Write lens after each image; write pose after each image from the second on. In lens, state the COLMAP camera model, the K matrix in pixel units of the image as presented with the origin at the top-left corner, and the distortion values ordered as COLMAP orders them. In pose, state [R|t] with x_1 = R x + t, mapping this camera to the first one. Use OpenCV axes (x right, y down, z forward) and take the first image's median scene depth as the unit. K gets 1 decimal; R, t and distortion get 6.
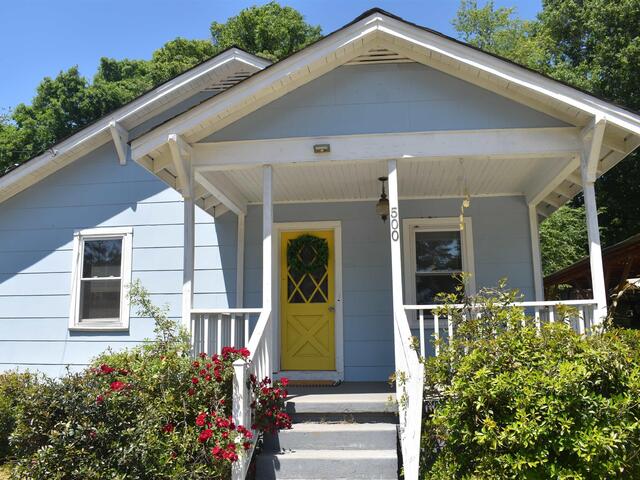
lens RADIAL K [[559.7, 0, 320.0], [0, 559.7, 240.0], [0, 0, 1]] dist [-0.070181, -0.017073]
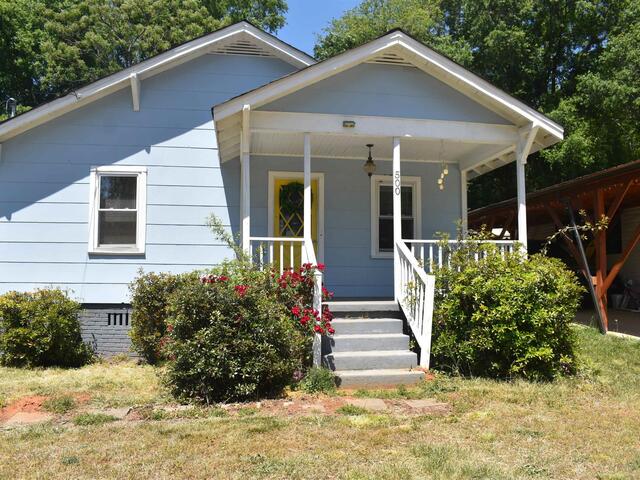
lens RADIAL K [[559.7, 0, 320.0], [0, 559.7, 240.0], [0, 0, 1]] dist [-0.070181, -0.017073]
pose [[0.963220, 0.030591, 0.266966, -0.401026], [-0.060054, 0.992877, 0.102905, -0.017075], [-0.261916, -0.115152, 0.958196, -0.311780]]
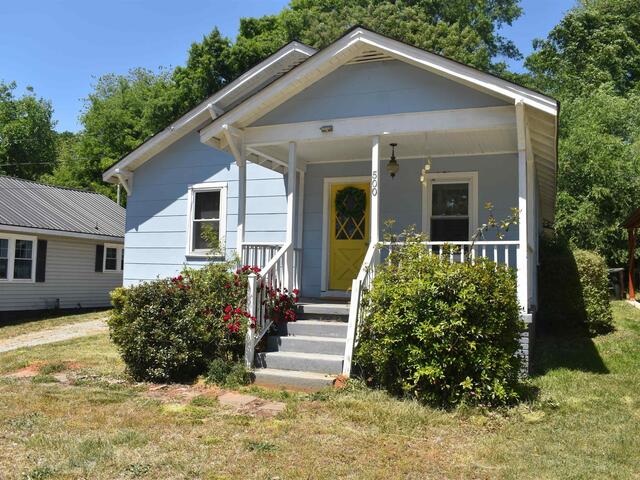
lens RADIAL K [[568.0, 0, 317.3], [0, 568.0, 231.2], [0, 0, 1]] dist [-0.042115, -0.002946]
pose [[0.957335, 0.012184, -0.288724, 0.371223], [0.015563, 0.995487, 0.093610, -0.040882], [0.288561, -0.094109, 0.952825, -0.357404]]
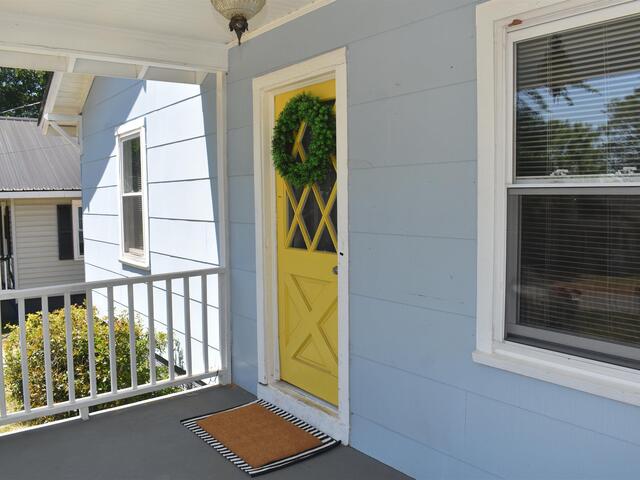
lens RADIAL K [[559.7, 0, 320.0], [0, 559.7, 240.0], [0, 0, 1]] dist [-0.070181, -0.017073]
pose [[0.695009, 0.053942, -0.716975, 0.395575], [0.133162, 0.970274, 0.202081, 0.018618], [0.706562, -0.235921, 0.667166, 0.918271]]
